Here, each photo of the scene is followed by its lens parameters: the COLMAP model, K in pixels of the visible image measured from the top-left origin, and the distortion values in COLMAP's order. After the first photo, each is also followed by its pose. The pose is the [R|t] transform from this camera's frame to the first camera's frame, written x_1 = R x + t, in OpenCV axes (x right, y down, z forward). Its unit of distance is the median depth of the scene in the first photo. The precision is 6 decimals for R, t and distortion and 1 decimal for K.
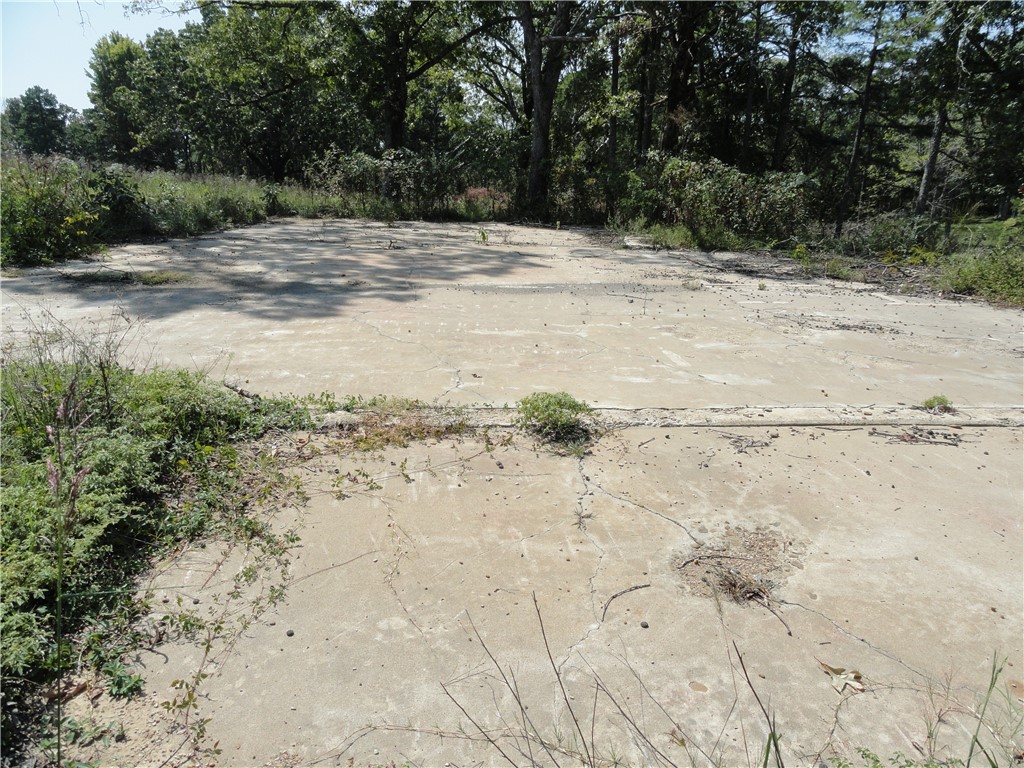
lens RADIAL K [[717.1, 0, 512.0], [0, 717.1, 384.0], [0, 0, 1]] dist [0.000462, -0.006012]
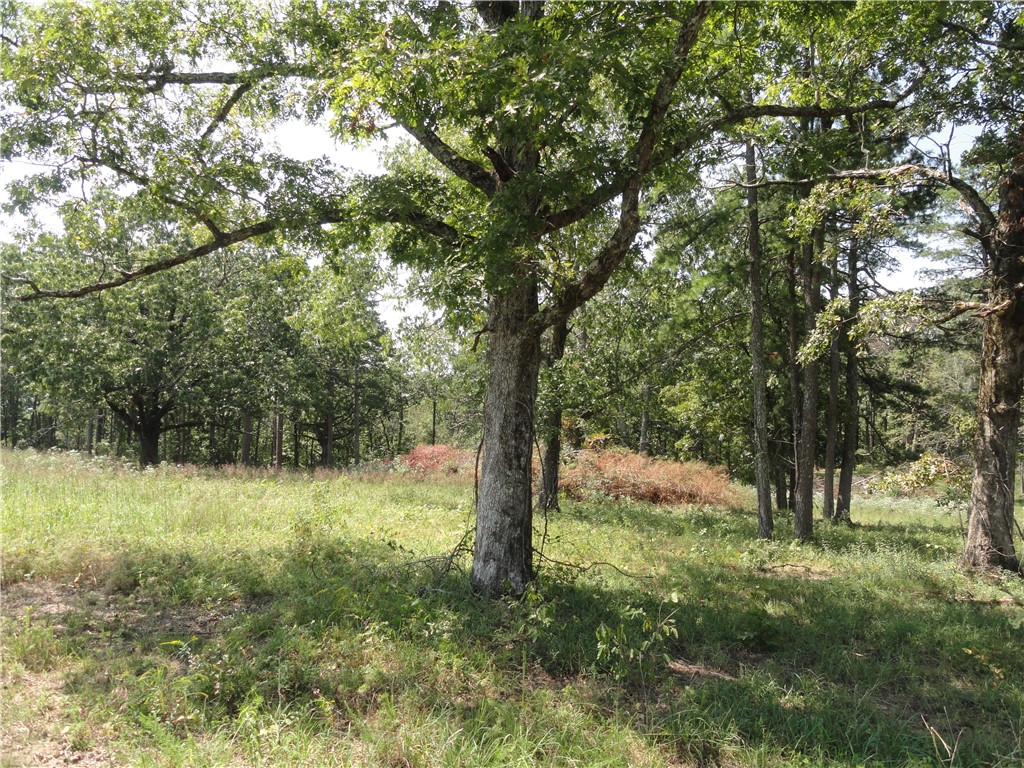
lens RADIAL K [[726.4, 0, 512.0], [0, 726.4, 384.0], [0, 0, 1]] dist [0.004180, 0.005724]
pose [[0.987723, -0.001160, 0.156212, -0.101794], [0.051785, 0.945862, -0.320411, -0.102882], [-0.147383, 0.324567, 0.934310, 0.306148]]
